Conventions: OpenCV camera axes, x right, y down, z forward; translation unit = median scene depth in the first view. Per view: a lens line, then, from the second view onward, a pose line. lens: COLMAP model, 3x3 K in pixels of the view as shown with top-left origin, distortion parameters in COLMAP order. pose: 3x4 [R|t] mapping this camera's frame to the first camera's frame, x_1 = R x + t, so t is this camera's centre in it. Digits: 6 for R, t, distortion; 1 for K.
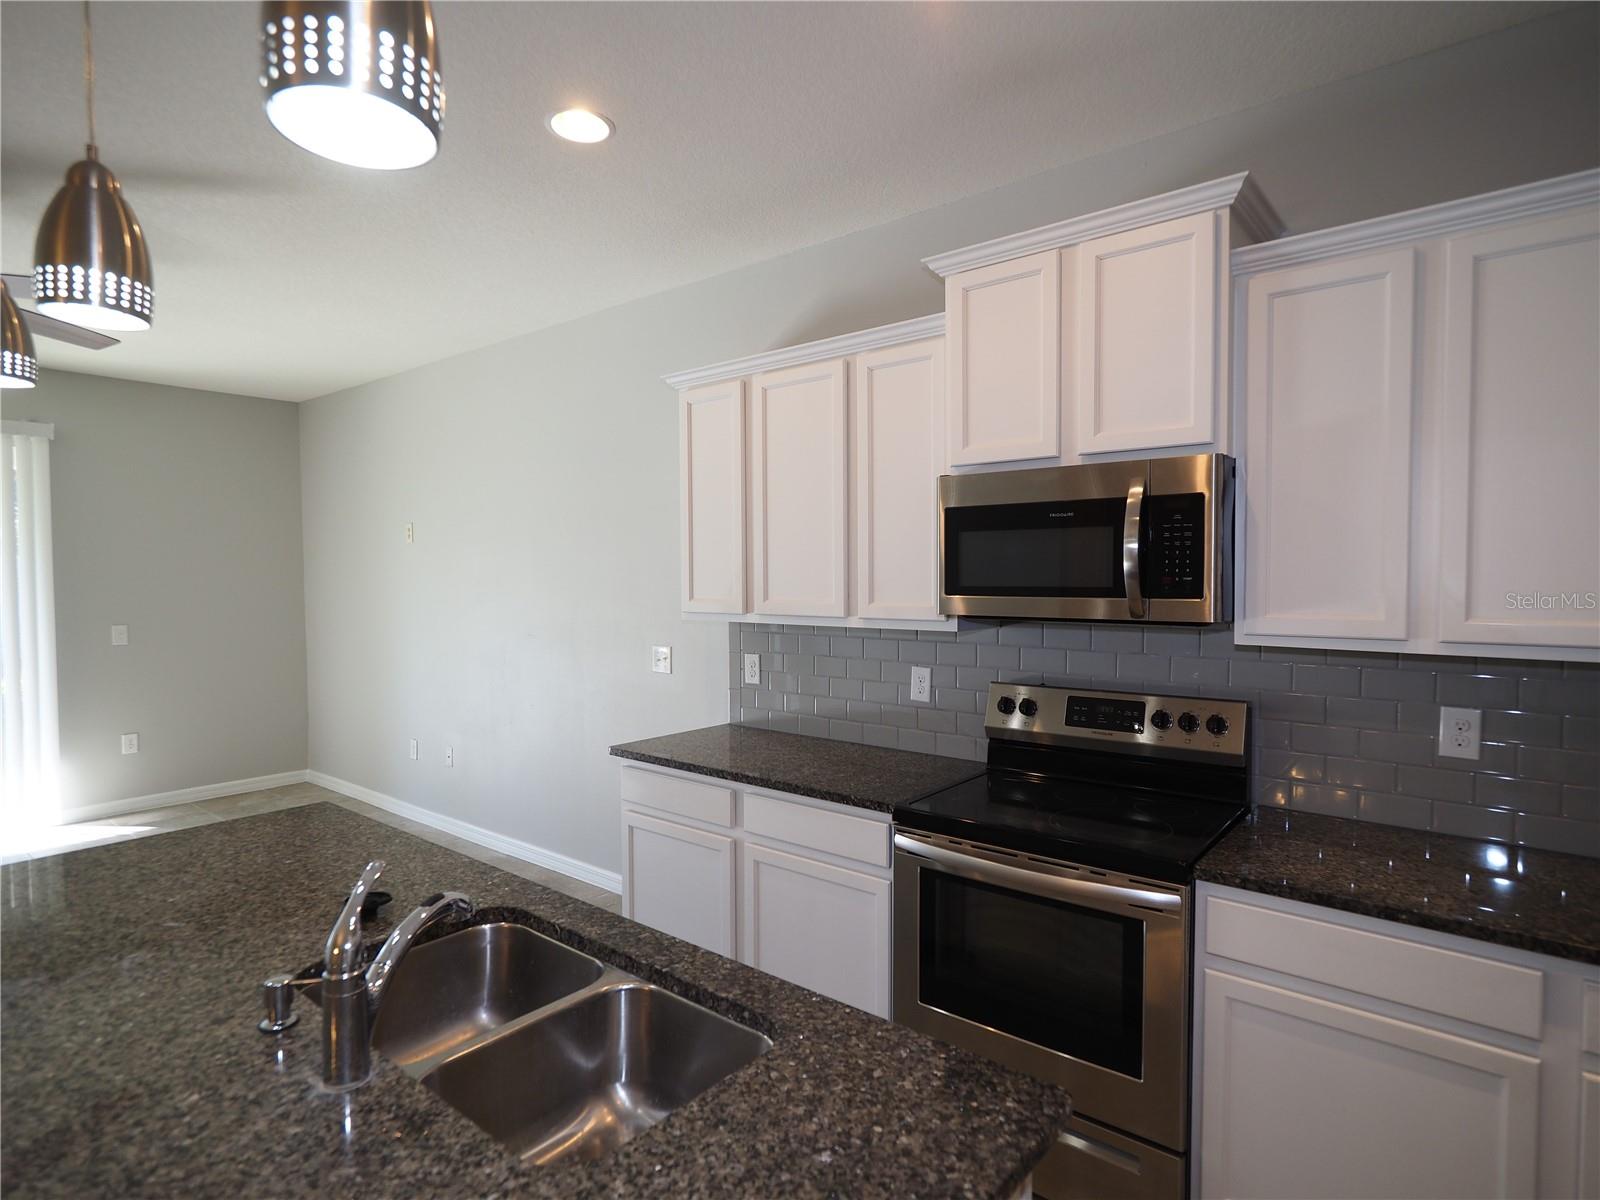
lens RADIAL K [[858.3, 0, 800.0], [0, 858.3, 600.0], [0, 0, 1]] dist [0.003777, 0.001852]
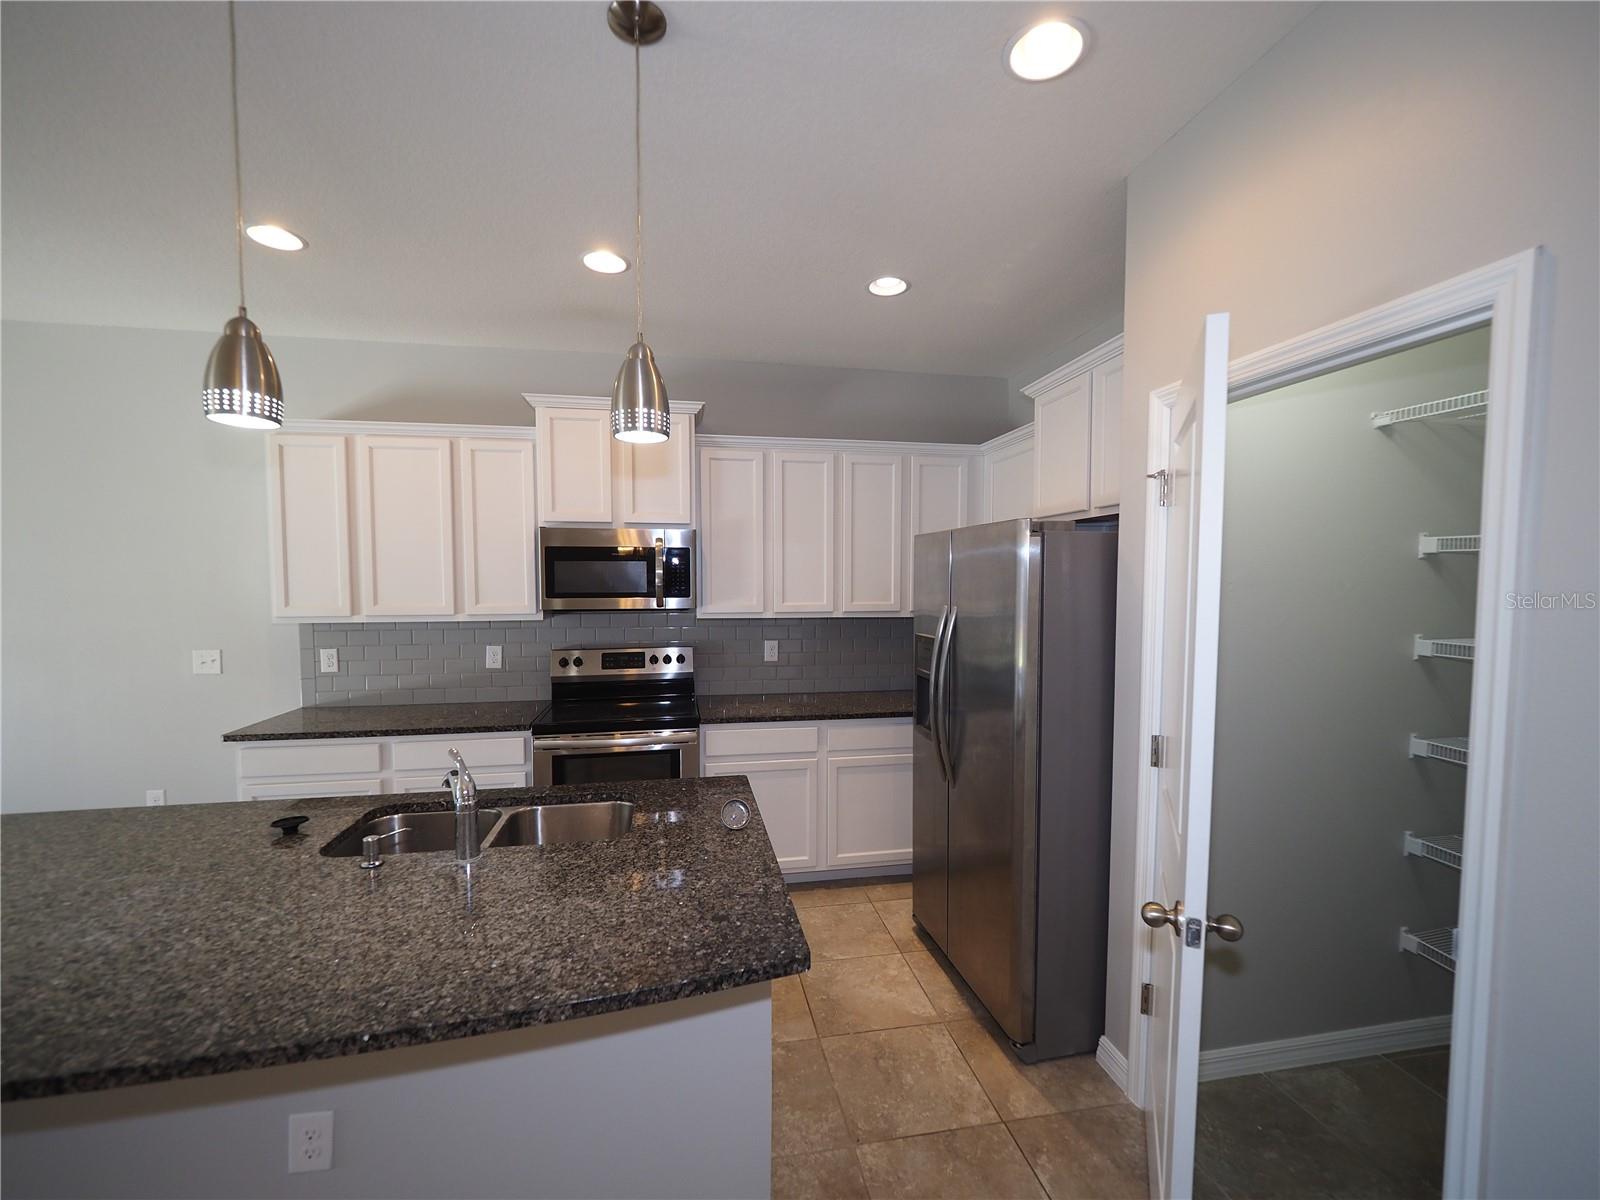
lens RADIAL K [[689.7, 0, 789.0], [0, 689.7, 596.9], [0, 0, 1]] dist [0.005170, 0.000359]
pose [[0.651430, -0.019866, 0.758449, -0.607555], [0.022359, 0.999726, 0.006982, -0.007533], [-0.758379, 0.012409, 0.651696, -0.272025]]
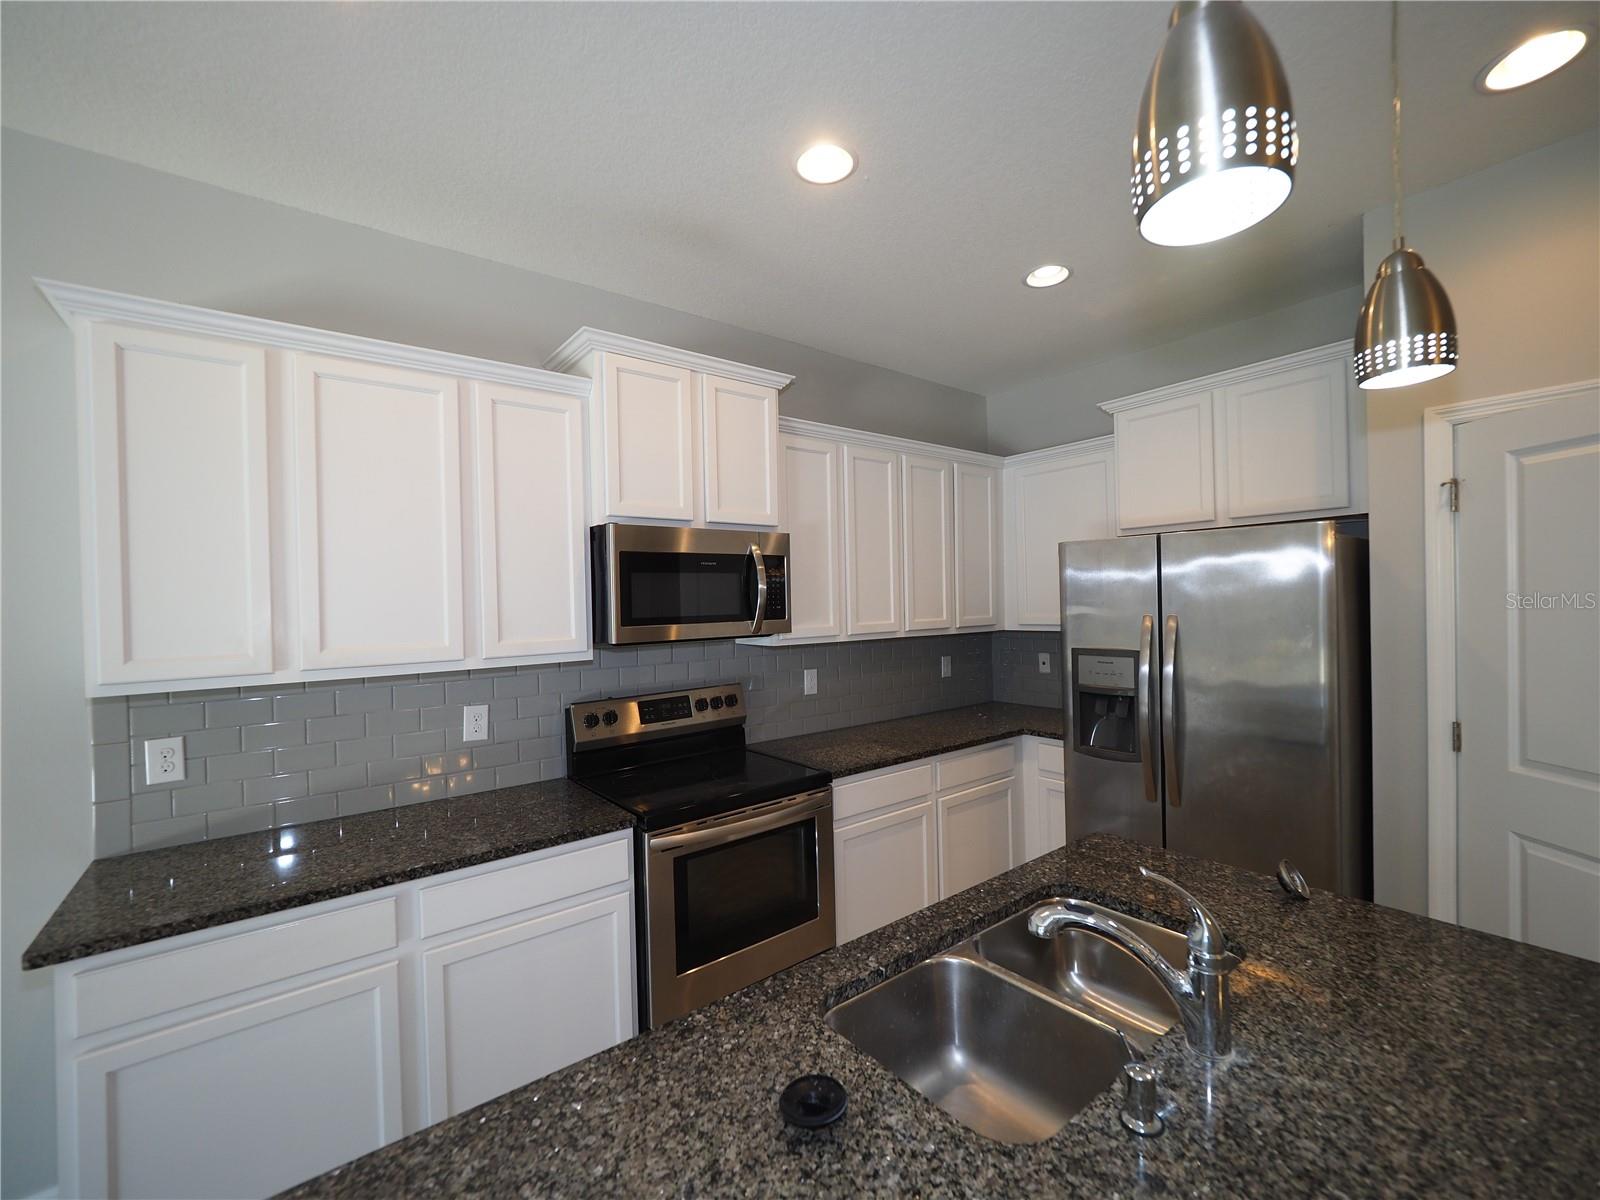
lens RADIAL K [[661.6, 0, 800.0], [0, 661.6, 600.0], [0, 0, 1]] dist [-0.018093, 0.006617]
pose [[0.231325, -0.003672, 0.972870, -0.701434], [0.053734, 0.998515, -0.009007, -0.023359], [-0.971391, 0.054360, 0.231179, 0.610761]]
